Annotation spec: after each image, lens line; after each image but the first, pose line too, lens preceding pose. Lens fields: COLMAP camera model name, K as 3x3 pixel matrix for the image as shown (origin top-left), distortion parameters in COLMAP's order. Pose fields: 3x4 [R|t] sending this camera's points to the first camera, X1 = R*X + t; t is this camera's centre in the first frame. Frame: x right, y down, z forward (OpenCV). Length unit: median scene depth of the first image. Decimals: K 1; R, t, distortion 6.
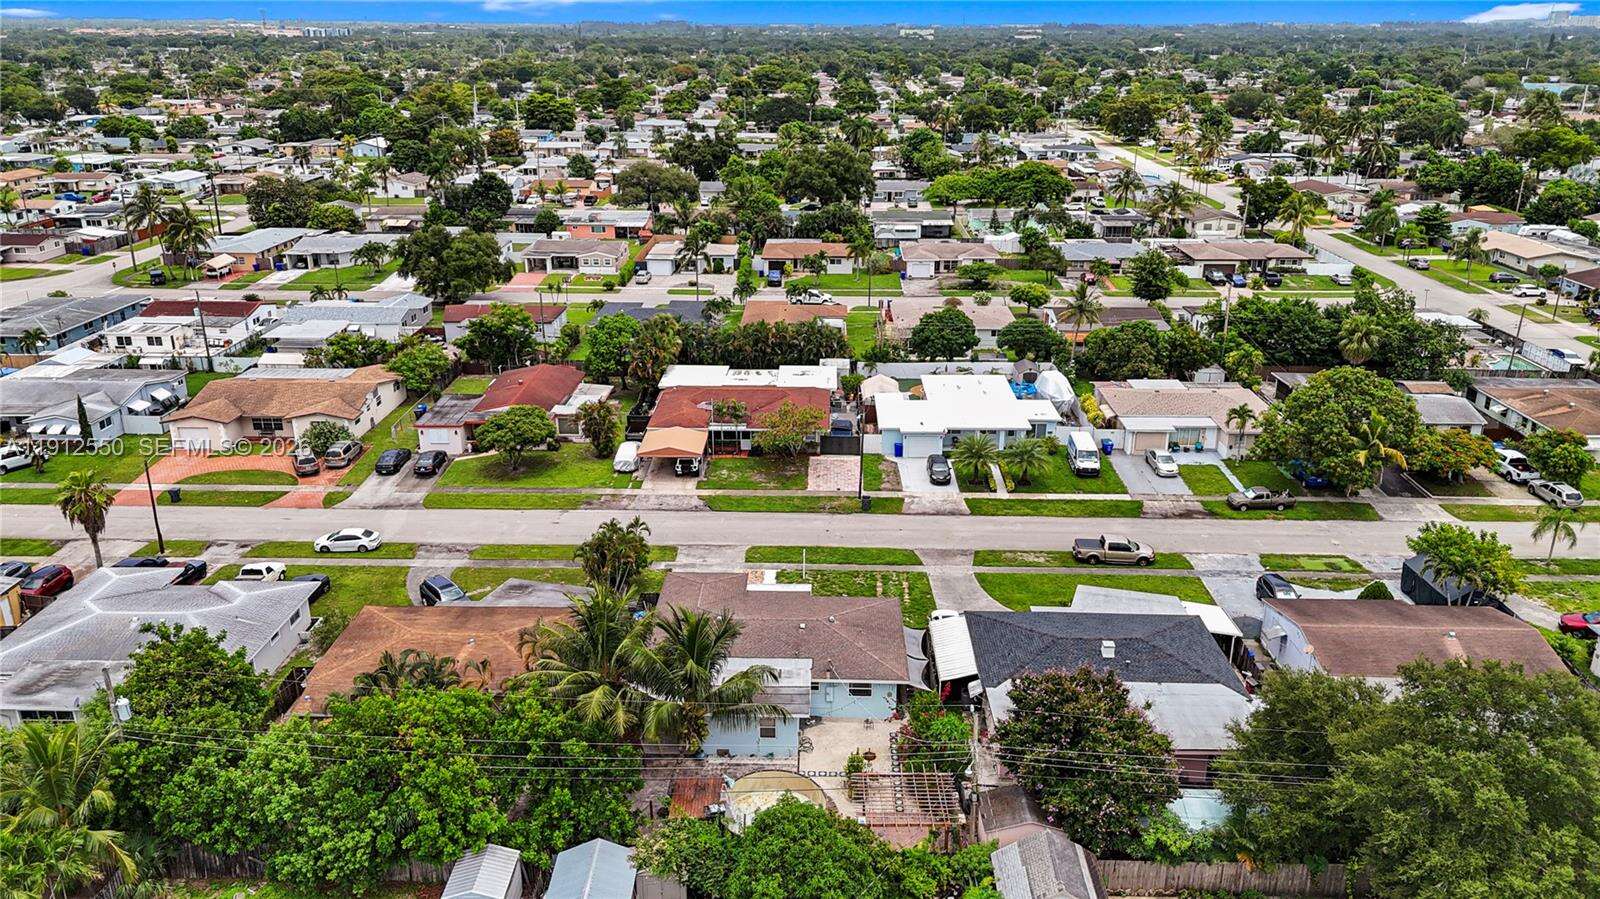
lens RADIAL K [[1173.8, 0, 803.8], [0, 1173.8, 447.8], [0, 0, 1]] dist [0.118378, -0.167973]
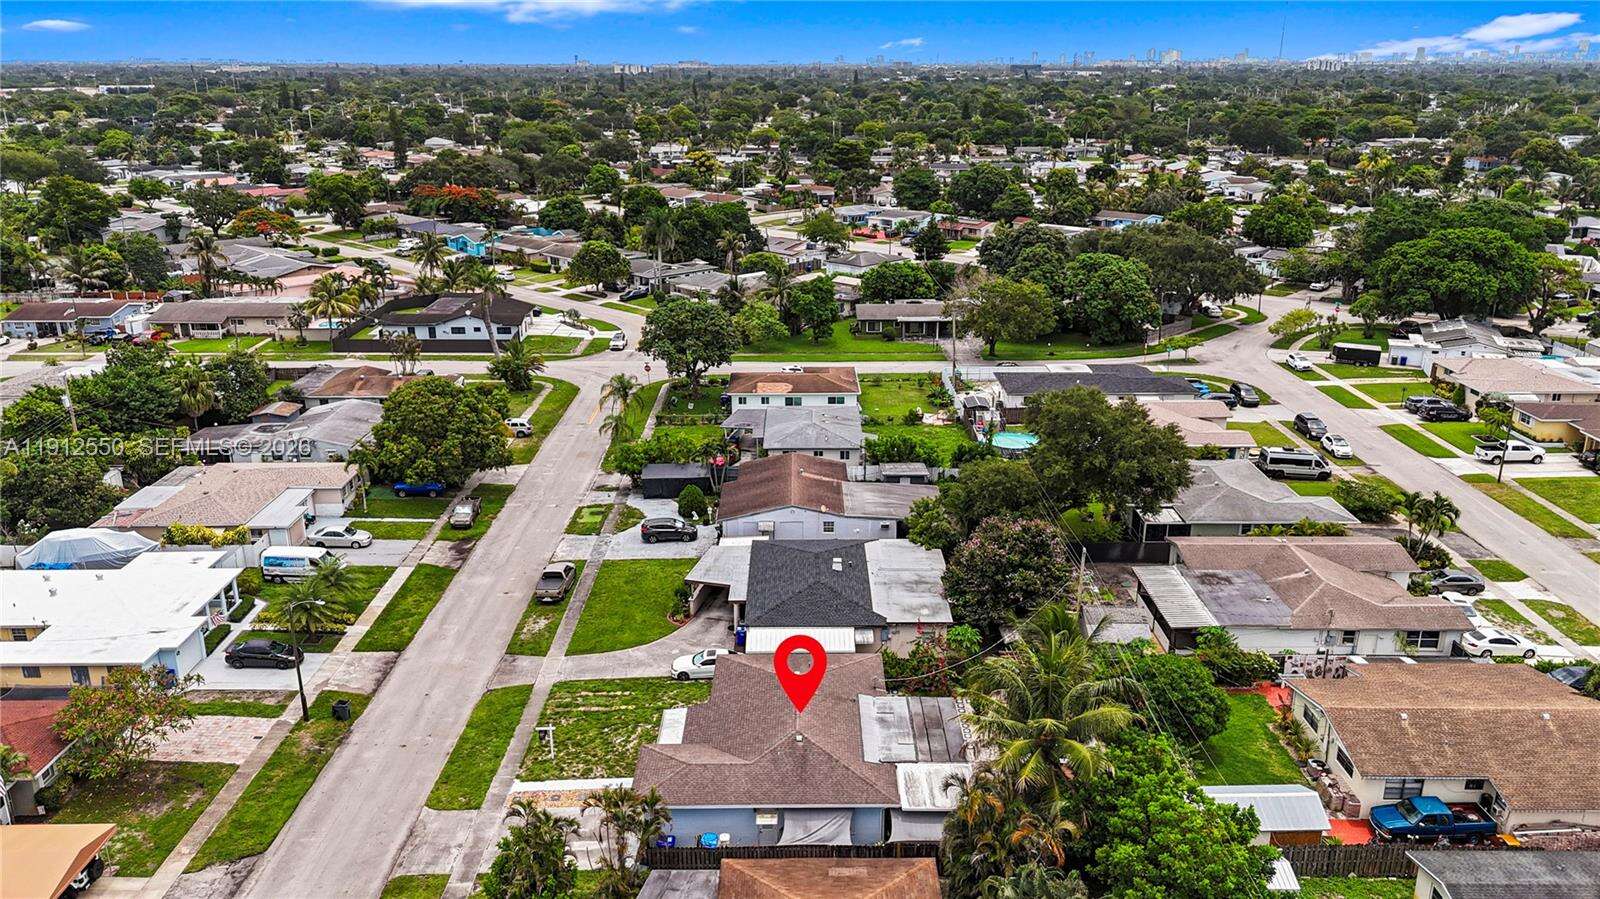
lens RADIAL K [[1177.8, 0, 805.4], [0, 1177.8, 450.5], [0, 0, 1]] dist [0.081500, -0.087606]
pose [[-0.029831, -0.313550, 0.949103, -0.587393], [0.337918, 0.890455, 0.304796, -0.217403], [-0.940703, 0.329811, 0.079391, 0.600252]]
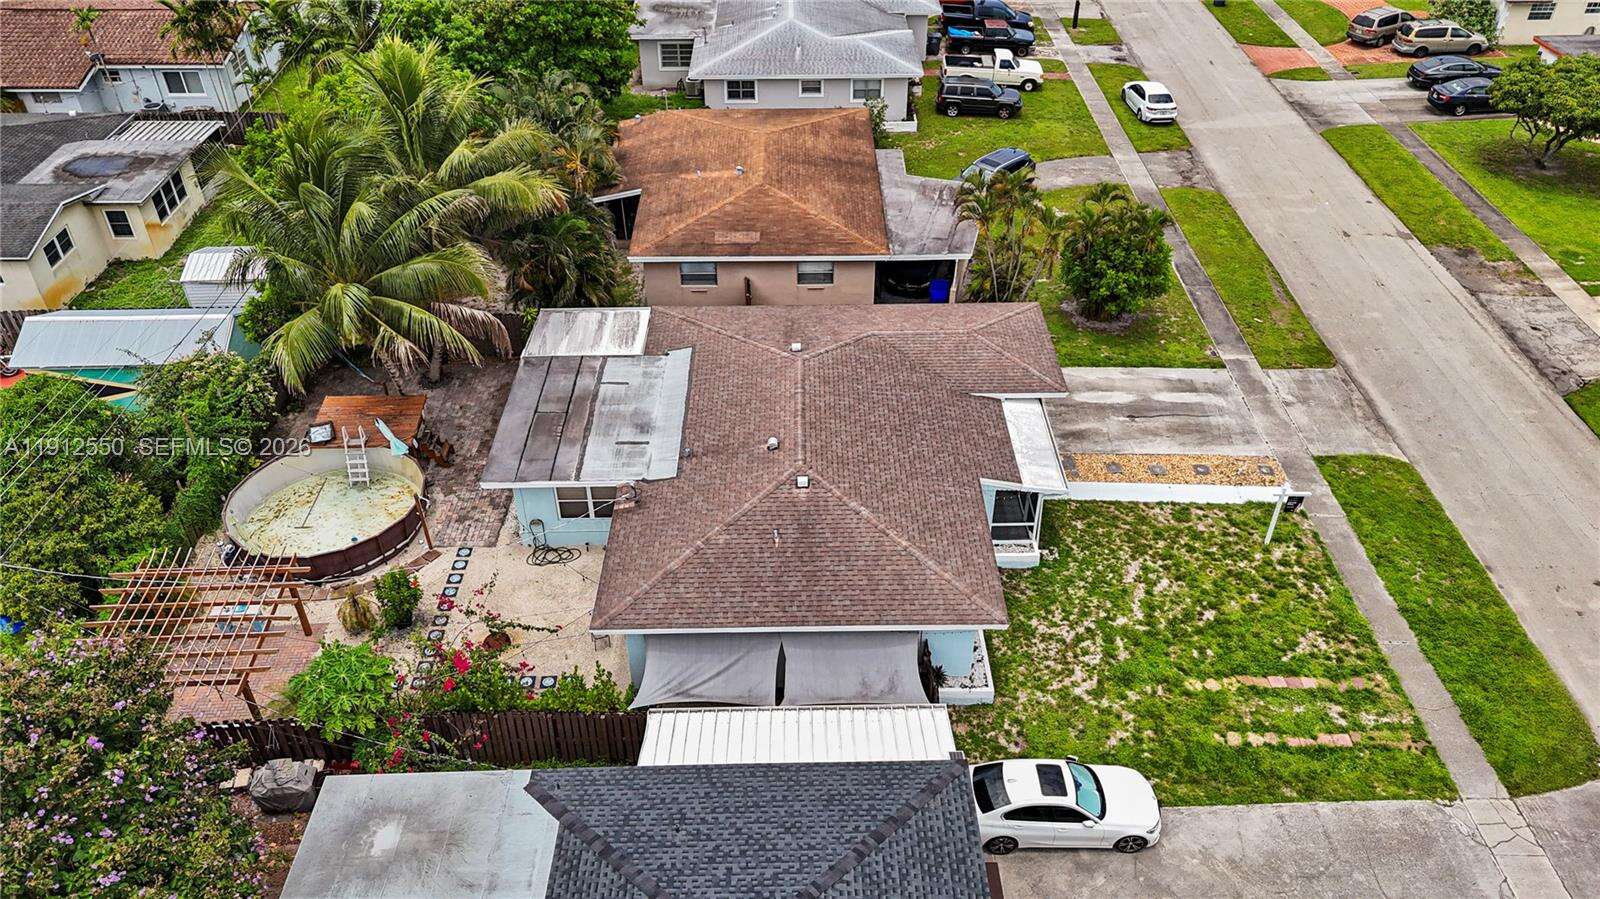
lens RADIAL K [[1180.6, 0, 800.0], [0, 1180.6, 449.5], [0, 0, 1]] dist [0.038561, -0.008024]
pose [[0.034601, 0.602889, -0.797074, 0.260544], [-0.333481, 0.758806, 0.559468, -0.078697], [0.942122, 0.246451, 0.227307, 0.627012]]
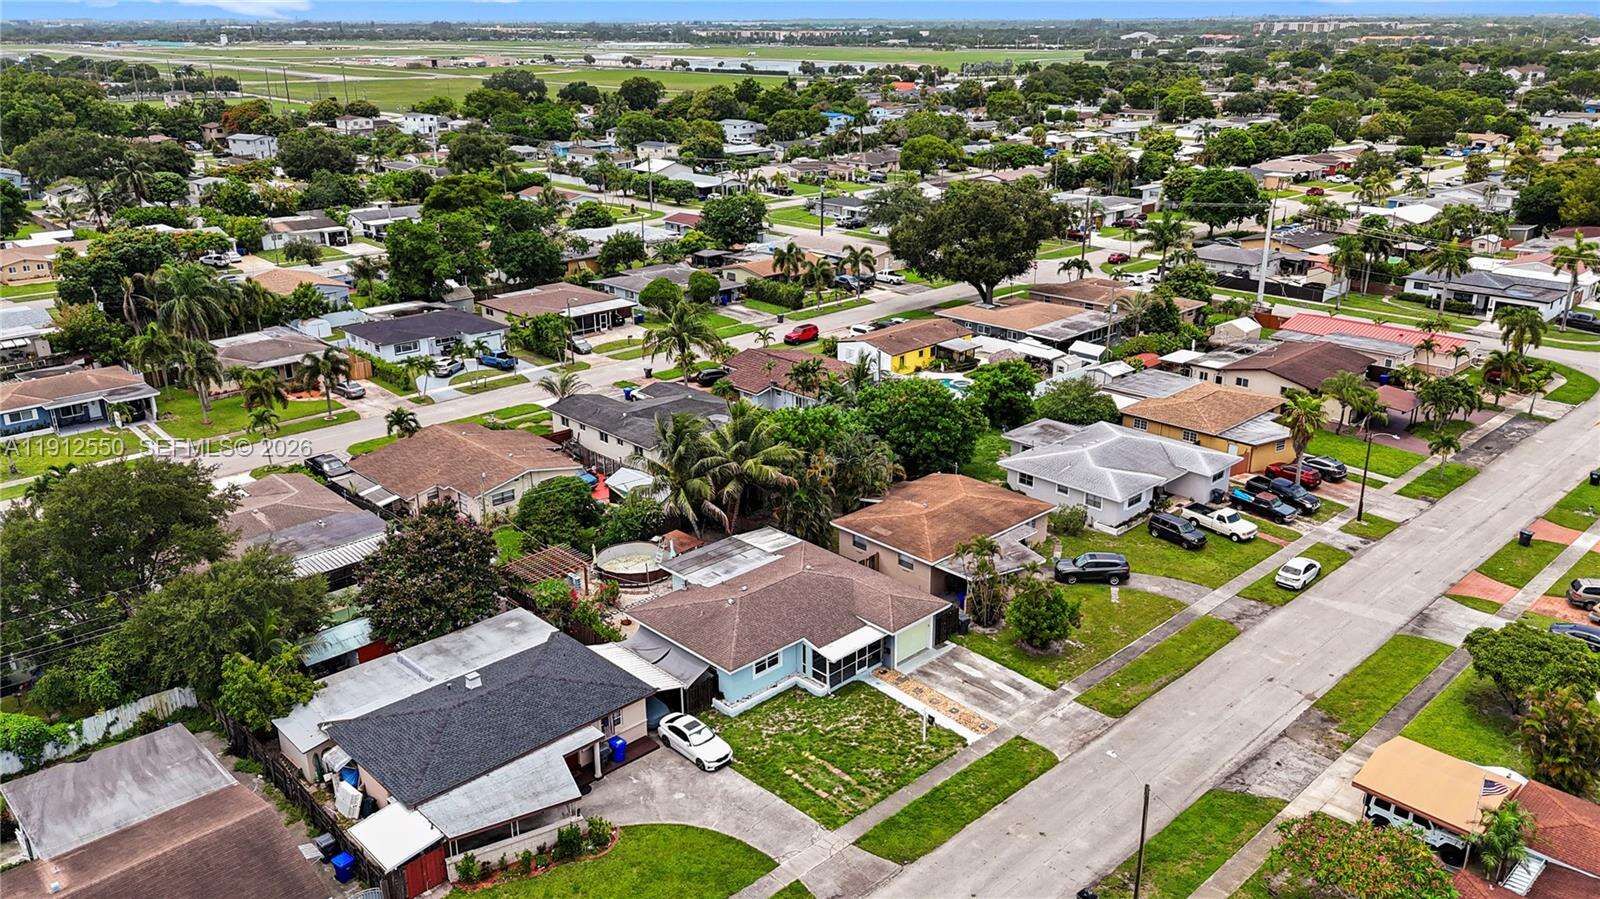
lens RADIAL K [[1183.9, 0, 803.6], [0, 1183.9, 441.7], [0, 0, 1]] dist [0.099292, -0.121496]
pose [[-0.703703, 0.237106, -0.669763, 0.445163], [-0.237687, 0.809795, 0.536411, -0.373464], [0.669557, 0.536668, -0.513498, 1.048340]]
